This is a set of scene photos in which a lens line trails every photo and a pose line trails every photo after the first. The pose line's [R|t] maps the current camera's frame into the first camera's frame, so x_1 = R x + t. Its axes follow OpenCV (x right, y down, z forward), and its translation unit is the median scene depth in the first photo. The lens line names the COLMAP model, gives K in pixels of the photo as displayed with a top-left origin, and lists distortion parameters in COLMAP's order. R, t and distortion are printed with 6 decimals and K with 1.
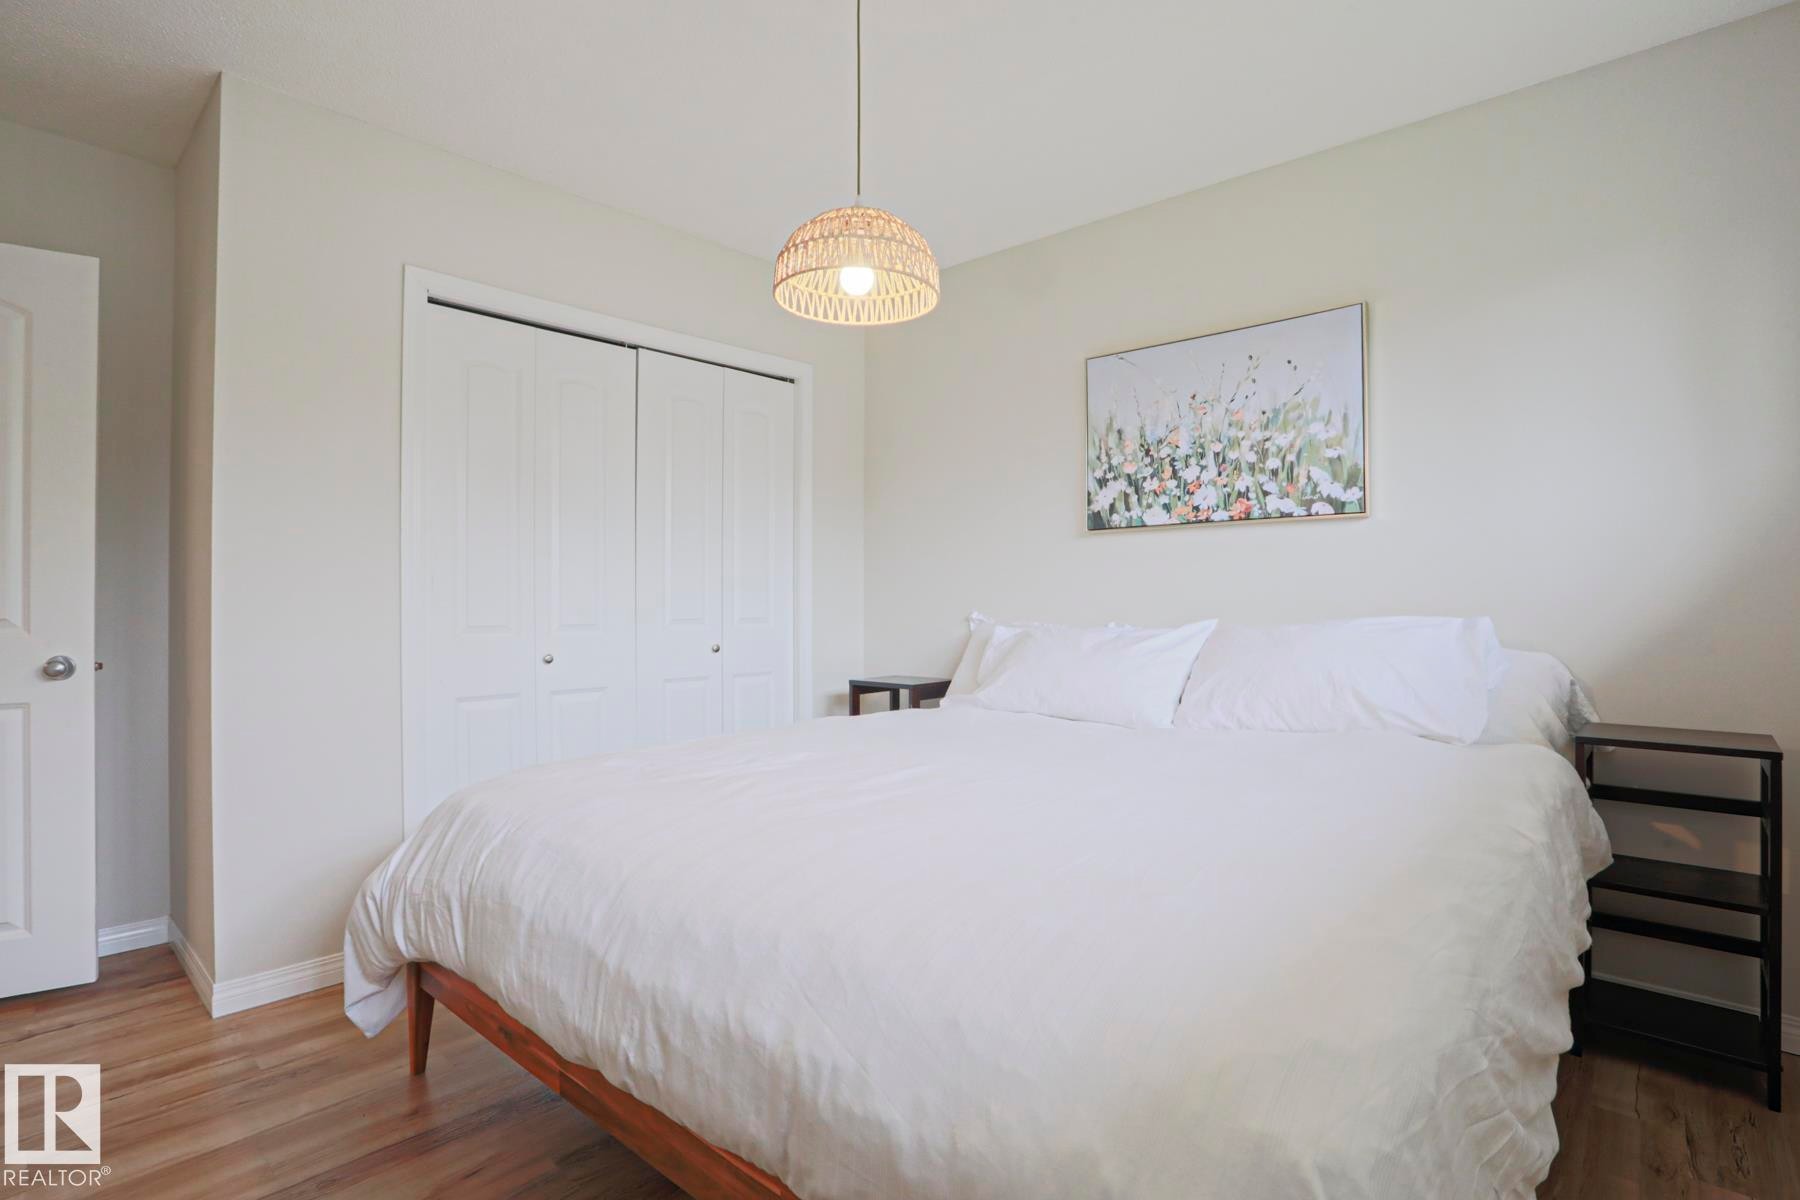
lens RADIAL K [[891.3, 0, 900.9], [0, 891.3, 597.9], [0, 0, 1]] dist [-0.060777, 0.017733]
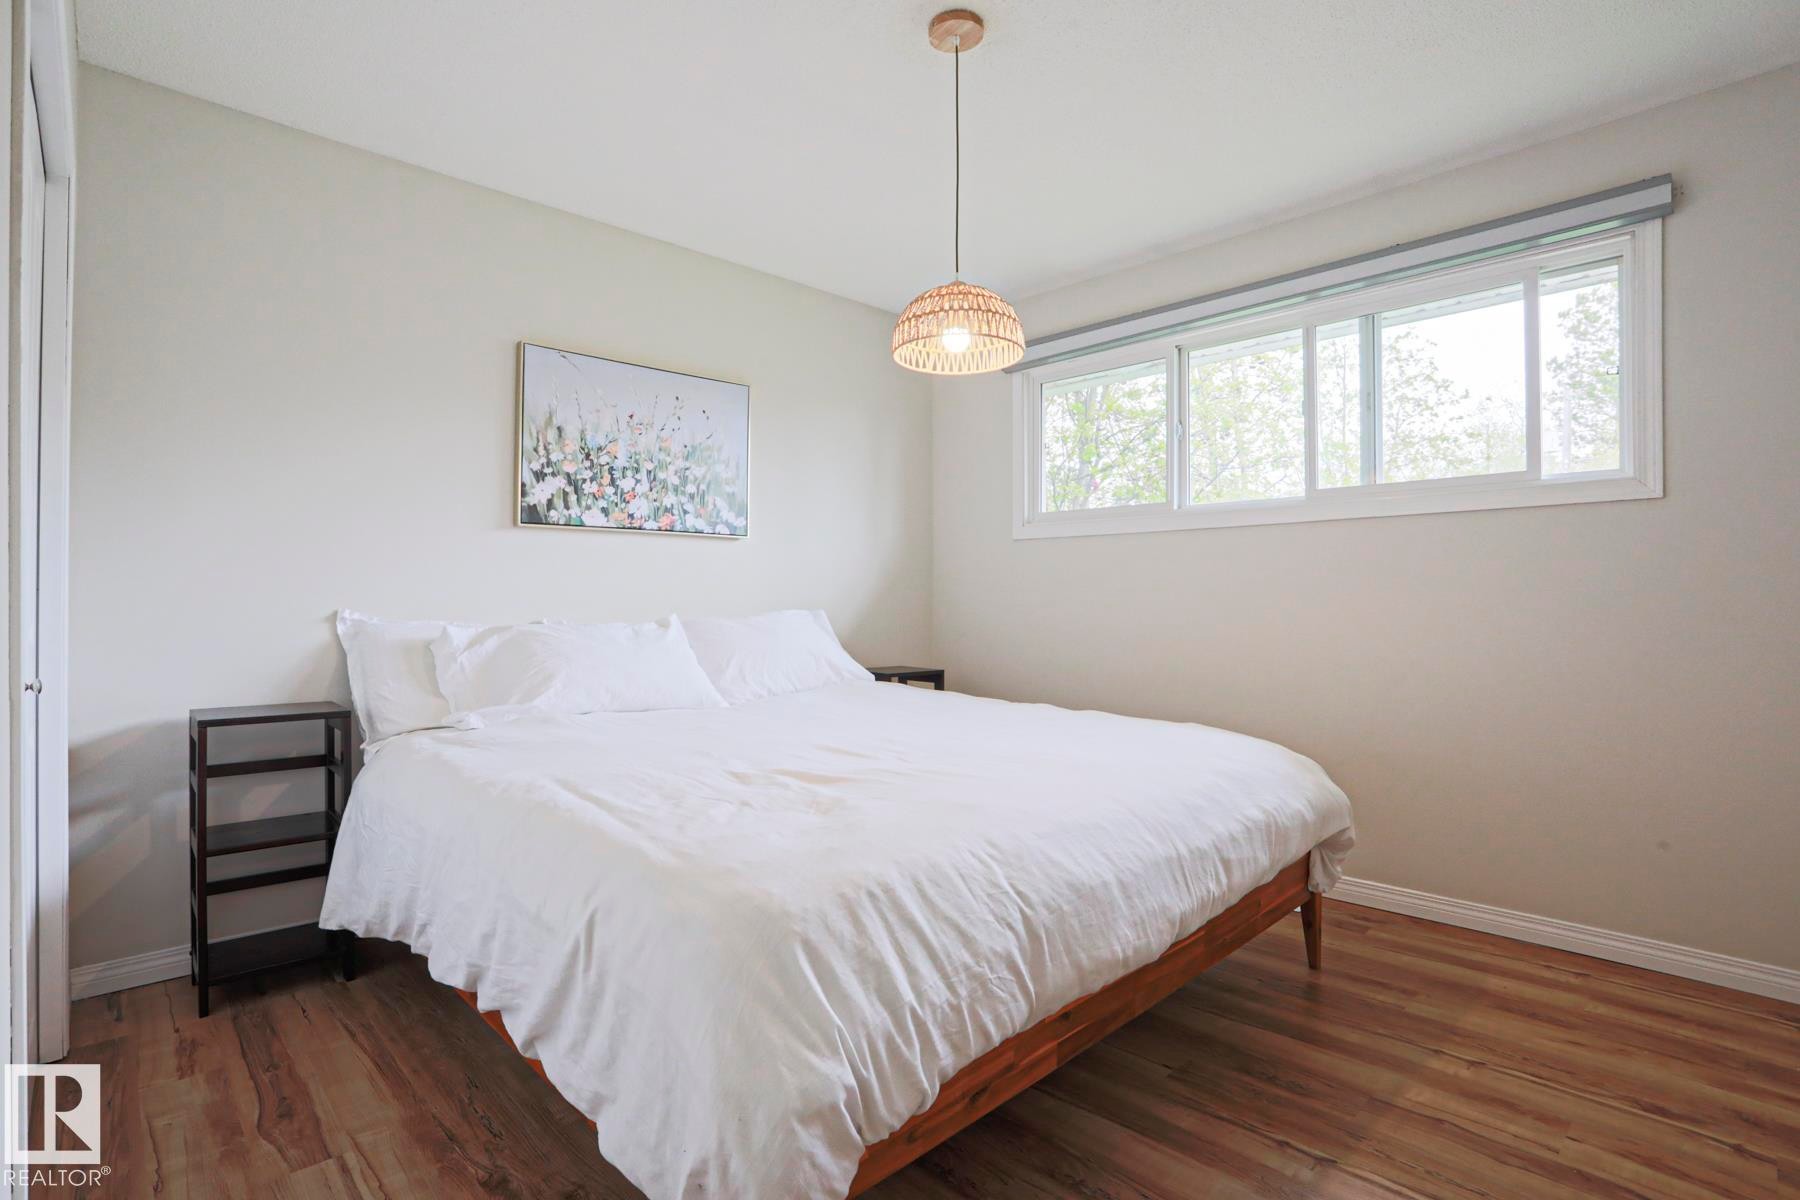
lens RADIAL K [[891.3, 0, 899.0], [0, 891.3, 597.9], [0, 0, 1]] dist [-0.060777, 0.017733]
pose [[0.062164, 0.002567, 0.998063, -0.769817], [-0.011266, 0.999935, -0.001870, 0.001440], [-0.998002, -0.011128, 0.062189, 0.587128]]
